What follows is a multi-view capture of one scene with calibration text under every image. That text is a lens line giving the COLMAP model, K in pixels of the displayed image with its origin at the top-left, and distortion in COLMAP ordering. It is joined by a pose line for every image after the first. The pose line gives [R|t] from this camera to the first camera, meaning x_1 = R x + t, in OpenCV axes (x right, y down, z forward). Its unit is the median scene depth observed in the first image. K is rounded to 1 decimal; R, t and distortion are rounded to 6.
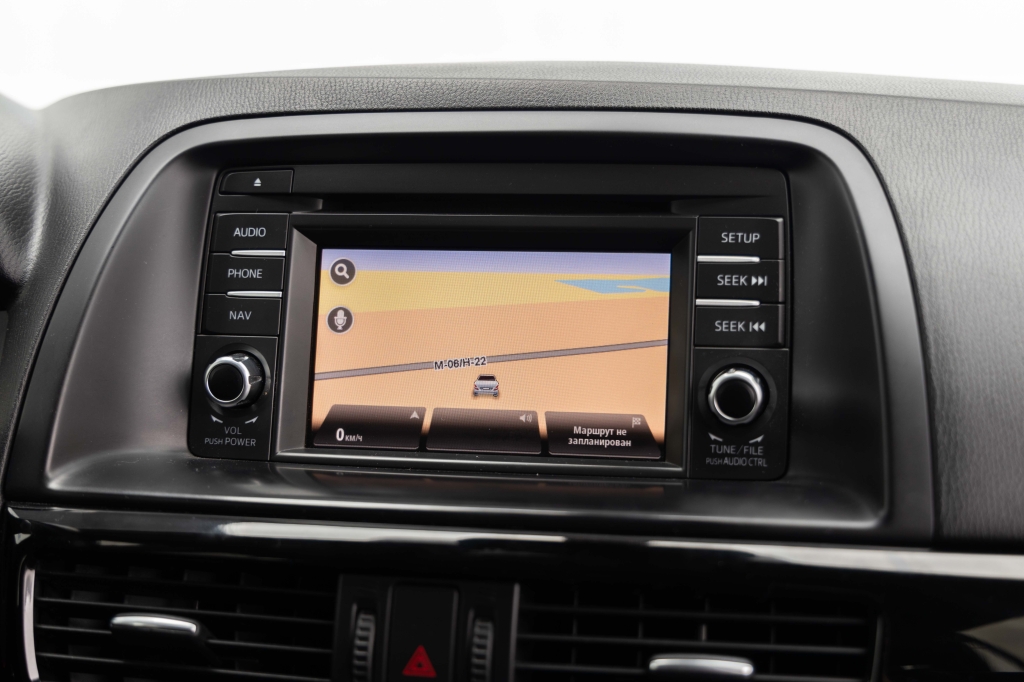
lens RADIAL K [[1499.2, 0, 519.6], [0, 1499.2, 366.8], [0, 0, 1]] dist [0.006545, 0.000000]
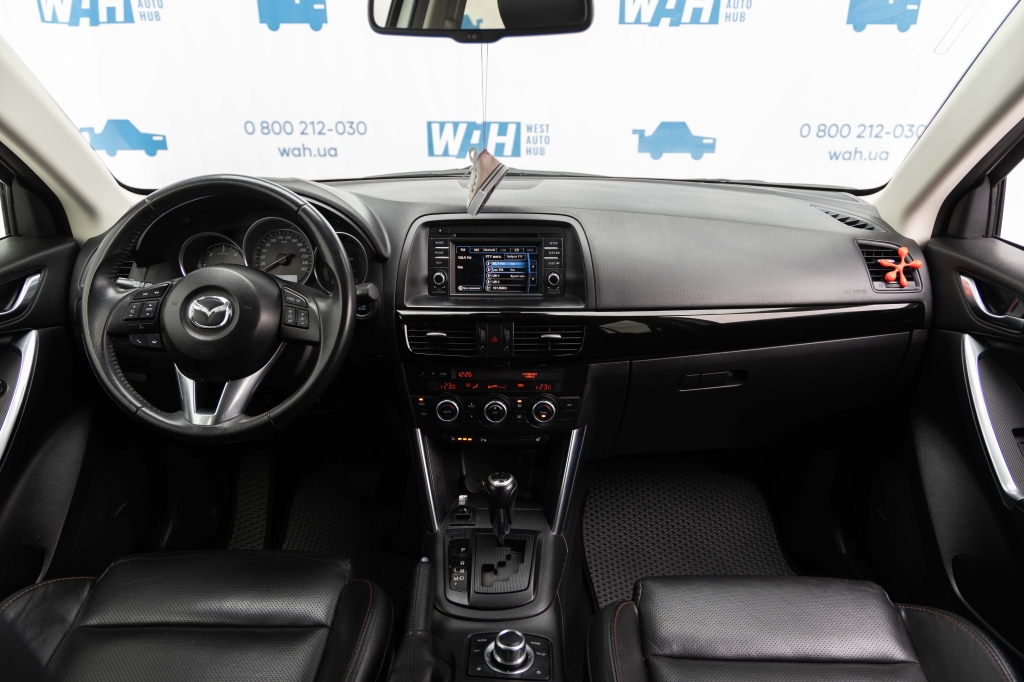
lens RADIAL K [[693.7, 0, 520.3], [0, 693.7, 350.5], [0, 0, 1]] dist [-0.000539, -0.006728]
pose [[0.984492, -0.060447, 0.164687, -0.305391], [0.023830, 0.976141, 0.215827, -0.216616], [-0.173804, -0.208556, 0.962443, -1.029289]]
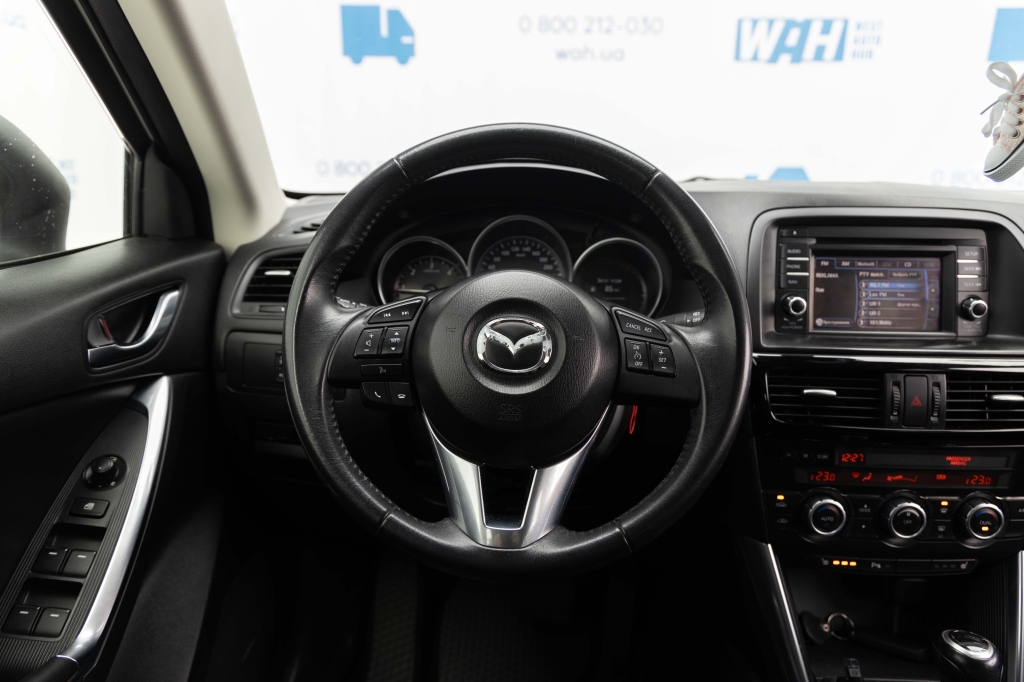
lens RADIAL K [[693.7, 0, 510.4], [0, 693.7, 351.0], [0, 0, 1]] dist [-0.000539, -0.006728]
pose [[0.987458, -0.030531, 0.154899, -0.924277], [0.012191, 0.992939, 0.117998, -0.066318], [-0.157408, -0.114630, 0.980858, -0.195444]]
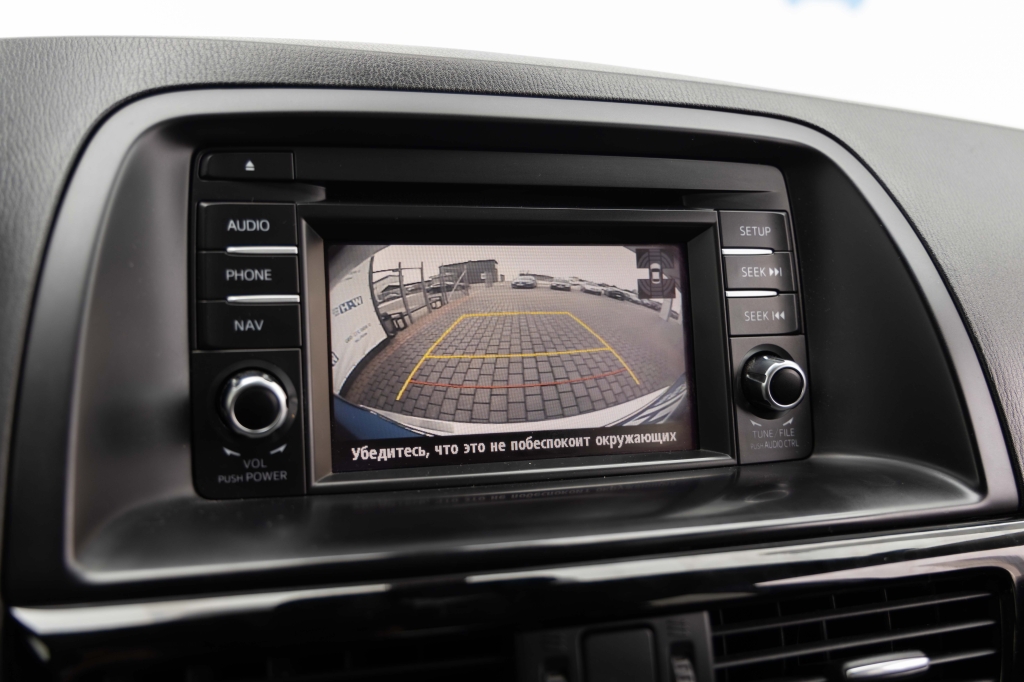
lens RADIAL K [[1054.1, 0, 537.4], [0, 1054.1, 348.5], [0, 0, 1]] dist [0.019020, 0.000000]
pose [[0.870710, -0.057666, 0.488403, -0.341595], [0.039797, 0.998107, 0.046899, -0.043477], [-0.490183, -0.021398, 0.871357, 0.415468]]
